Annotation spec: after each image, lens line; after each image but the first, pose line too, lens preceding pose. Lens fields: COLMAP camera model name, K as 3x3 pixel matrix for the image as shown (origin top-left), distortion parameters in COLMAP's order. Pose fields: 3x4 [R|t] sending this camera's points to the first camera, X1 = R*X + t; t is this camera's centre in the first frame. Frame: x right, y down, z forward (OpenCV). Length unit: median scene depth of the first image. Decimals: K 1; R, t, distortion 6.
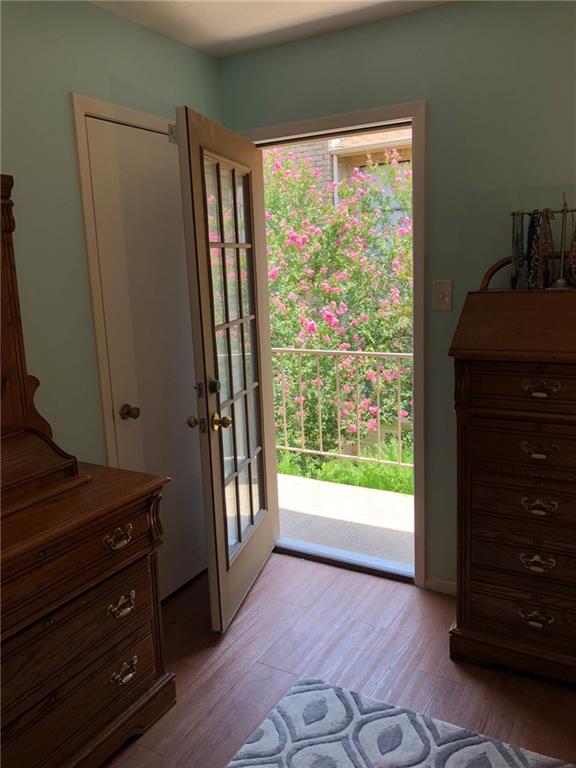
lens RADIAL K [[627.2, 0, 286.2], [0, 627.2, 379.5], [0, 0, 1]] dist [0.057195, -0.040953]
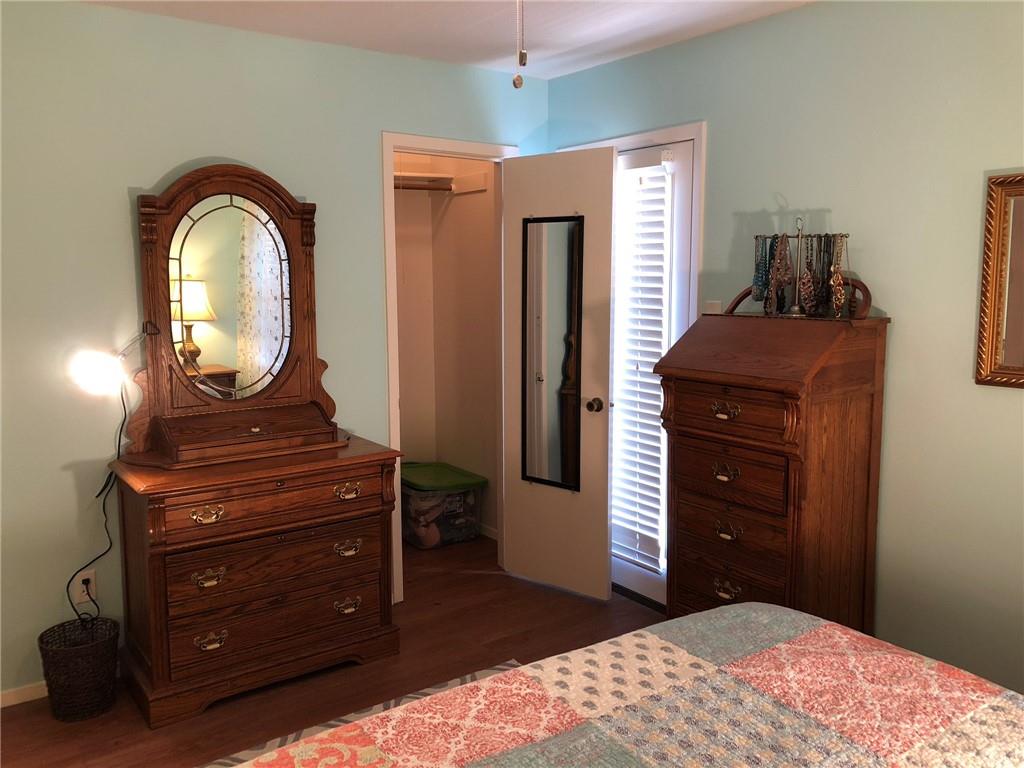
lens RADIAL K [[836.2, 0, 514.5], [0, 836.2, 385.5], [0, 0, 1]] dist [0.057195, -0.040953]
pose [[0.913203, 0.091325, -0.397139, 0.608868], [-0.108103, 0.993938, -0.020014, 0.037226], [0.392904, 0.061209, 0.917540, -0.365402]]
